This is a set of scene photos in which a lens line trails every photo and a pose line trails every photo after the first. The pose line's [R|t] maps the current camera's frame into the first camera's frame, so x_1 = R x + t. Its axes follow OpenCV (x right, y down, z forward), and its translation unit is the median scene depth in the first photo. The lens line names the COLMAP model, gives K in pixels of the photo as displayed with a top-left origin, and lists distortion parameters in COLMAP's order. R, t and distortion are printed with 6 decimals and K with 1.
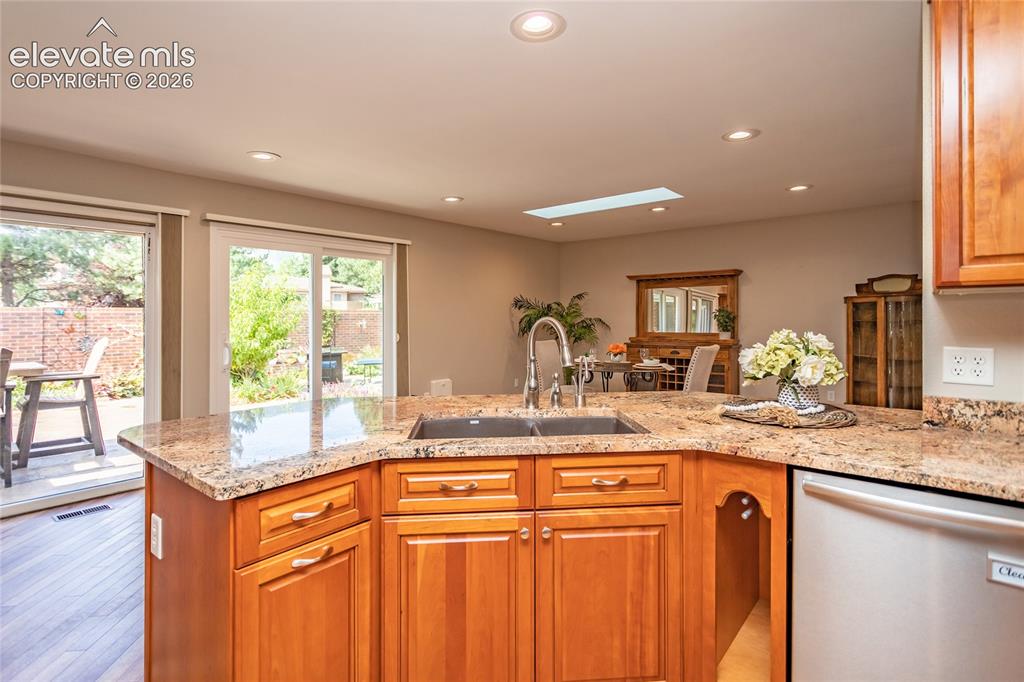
lens RADIAL K [[494.5, 0, 507.9], [0, 494.5, 319.8], [0, 0, 1]] dist [0.003075, -0.000767]
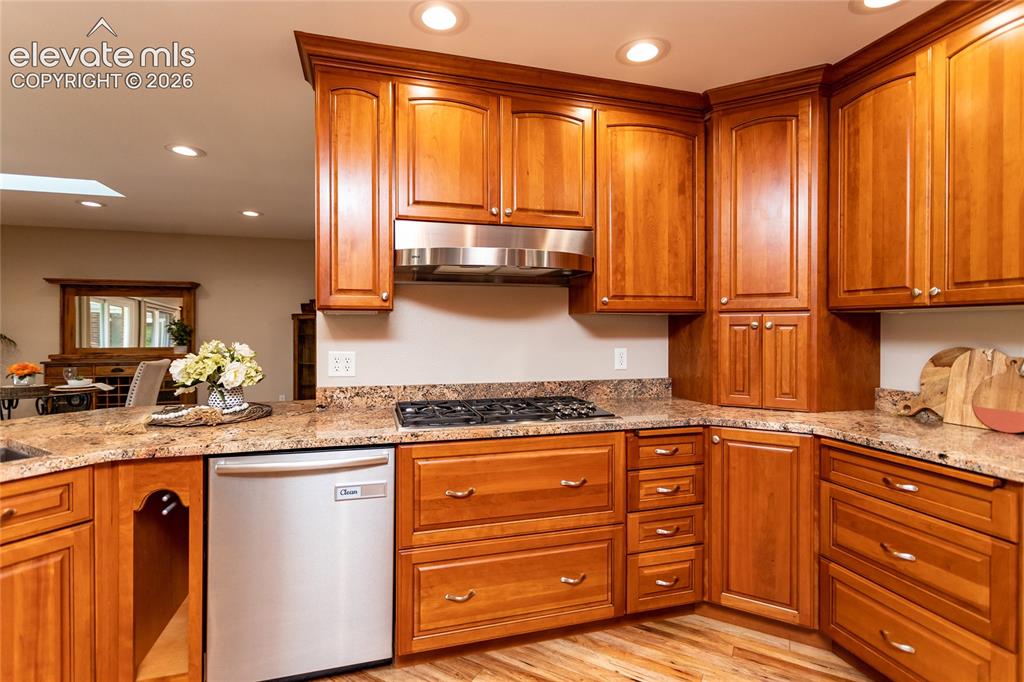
lens RADIAL K [[494.5, 0, 515.8], [0, 494.5, 338.7], [0, 0, 1]] dist [0.003075, -0.000767]
pose [[0.561096, -0.005156, 0.827735, 0.012420], [-0.001083, 0.999975, 0.006963, 0.007326], [-0.827750, -0.004803, 0.561076, -0.218608]]
